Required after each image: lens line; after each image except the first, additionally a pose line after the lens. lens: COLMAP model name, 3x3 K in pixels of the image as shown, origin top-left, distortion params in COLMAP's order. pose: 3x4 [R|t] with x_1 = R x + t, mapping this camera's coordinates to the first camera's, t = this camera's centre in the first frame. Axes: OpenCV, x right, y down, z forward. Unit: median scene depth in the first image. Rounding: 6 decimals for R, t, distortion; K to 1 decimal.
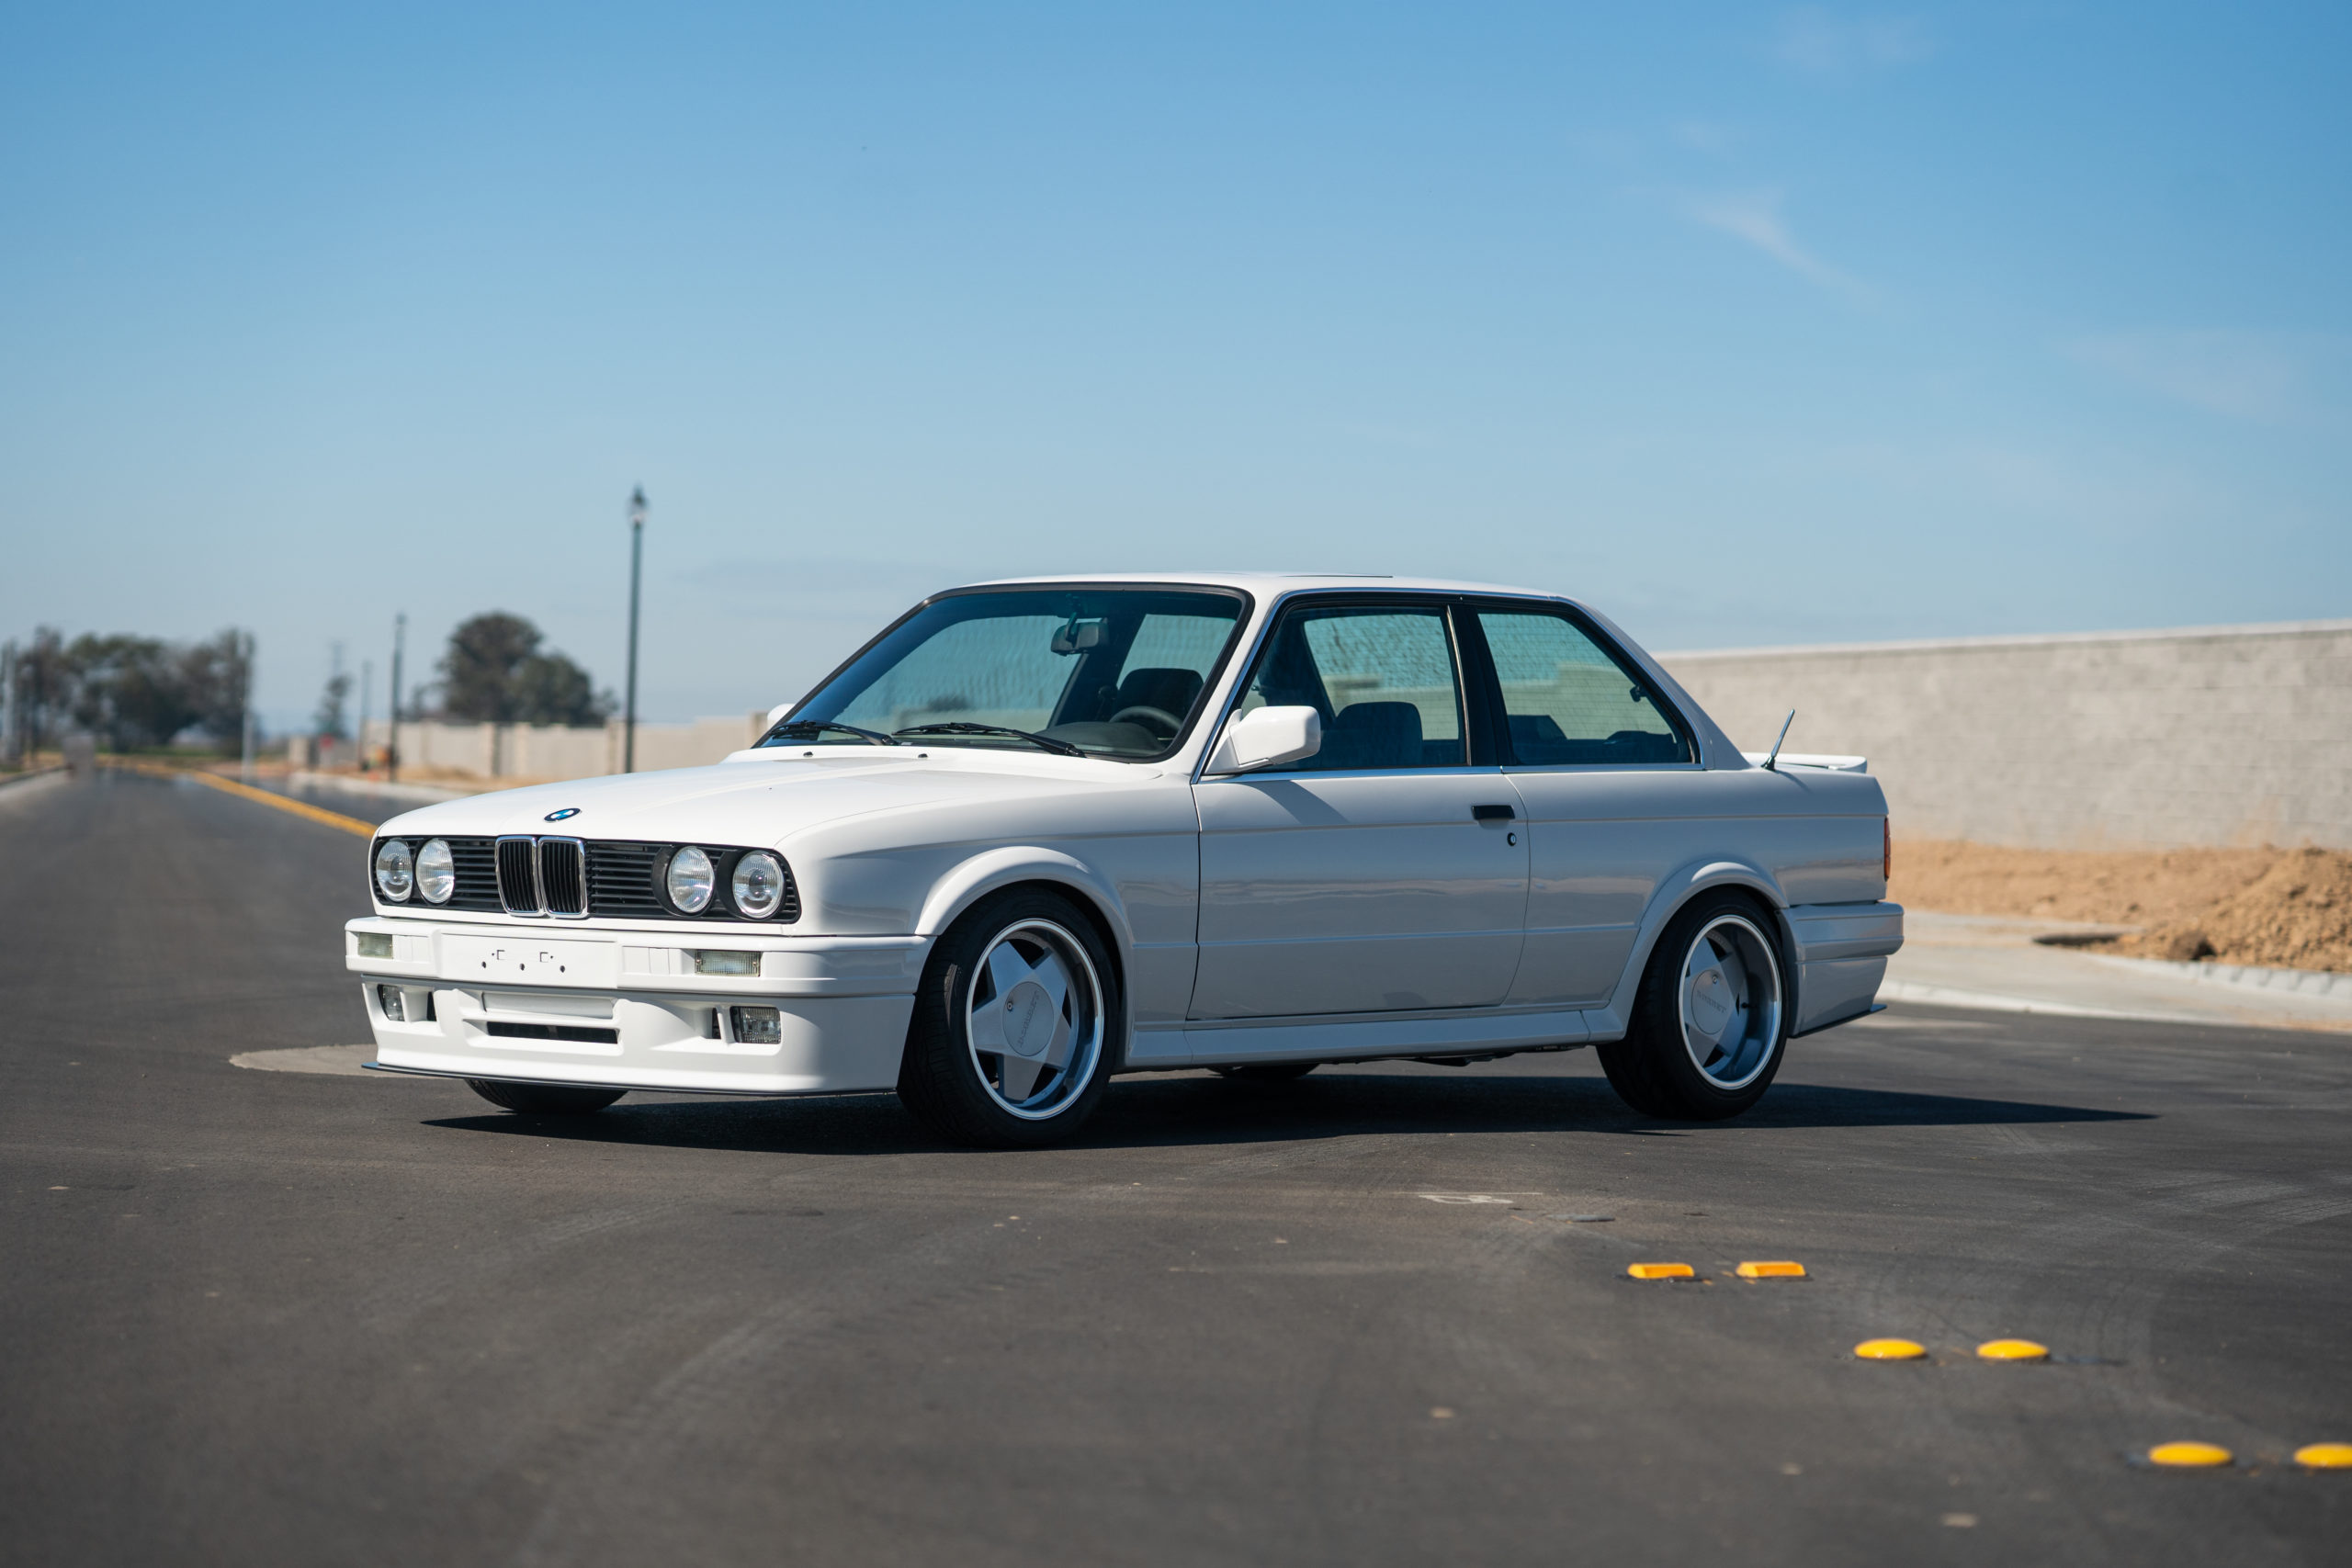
lens RADIAL K [[5648.0, 0, 1177.7], [0, 5648.0, 783.0], [0, 0, 1]] dist [-0.116078, 0.000000]
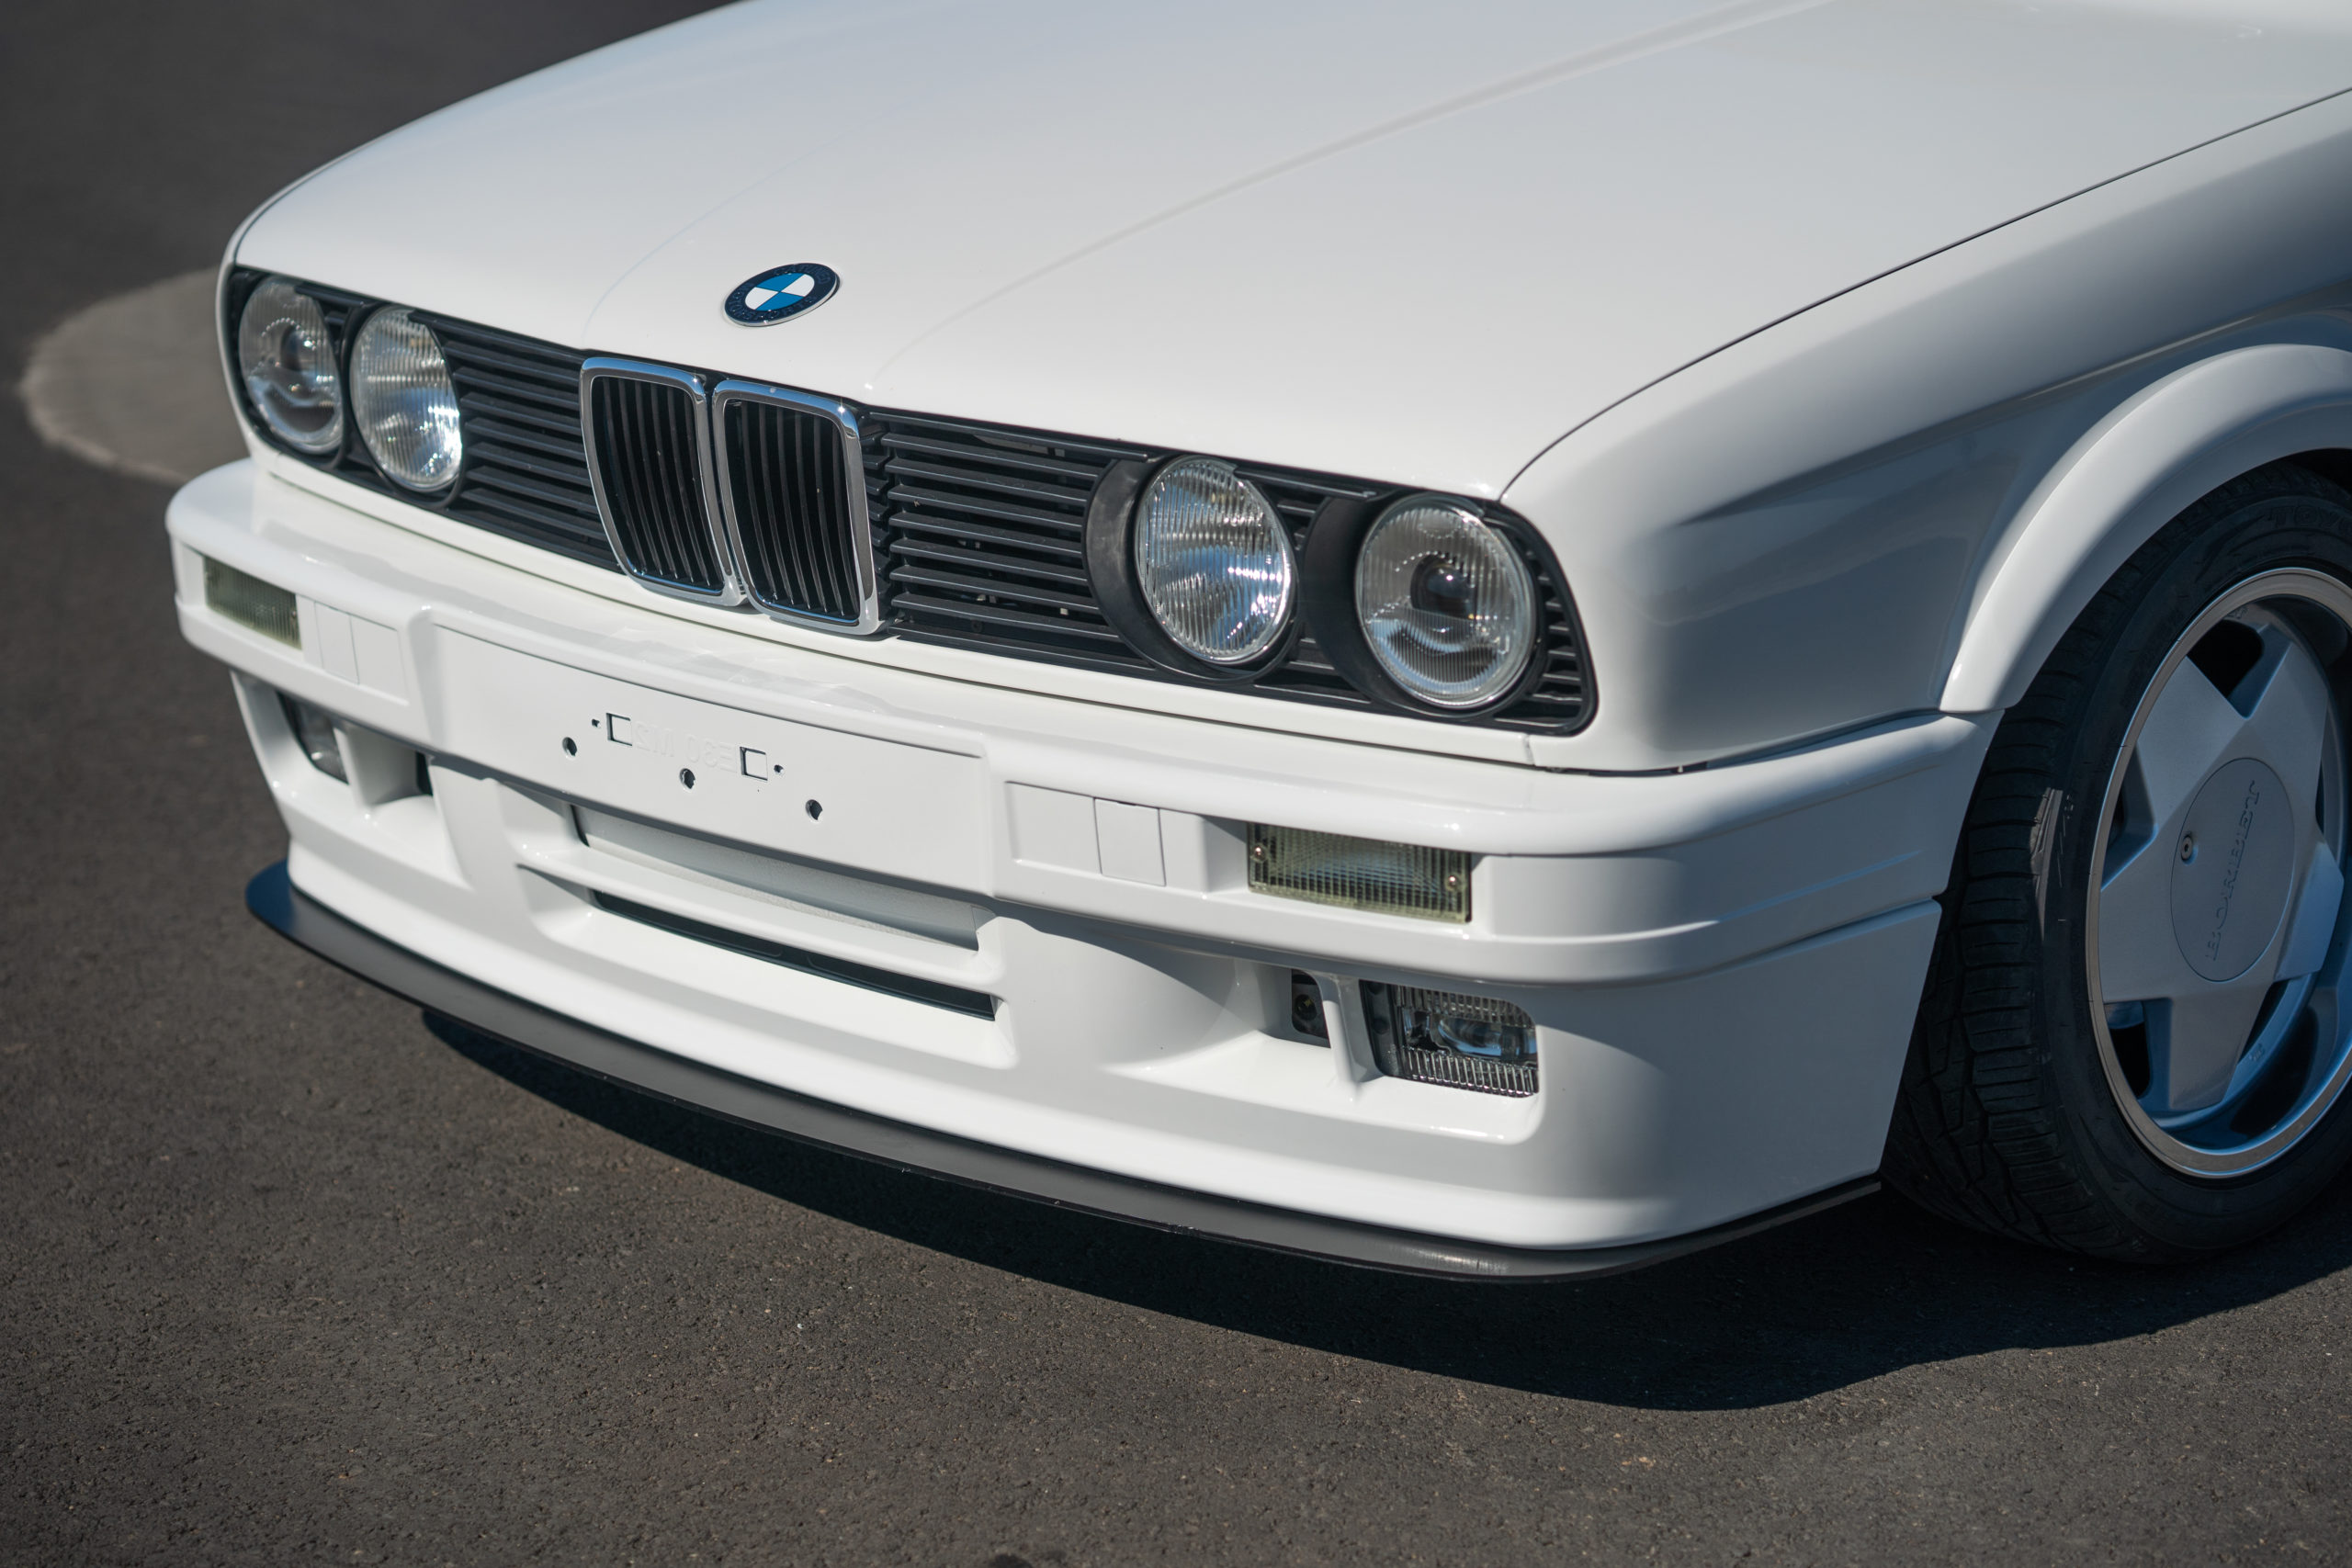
lens RADIAL K [[5648.0, 0, 1173.1], [0, 5648.0, 788.3], [0, 0, 1]] dist [-0.116078, 0.000000]
pose [[0.999229, -0.028952, -0.026518, -0.080449], [0.035622, 0.952540, 0.302323, -0.064944], [0.016506, -0.303034, 0.952837, 0.697781]]
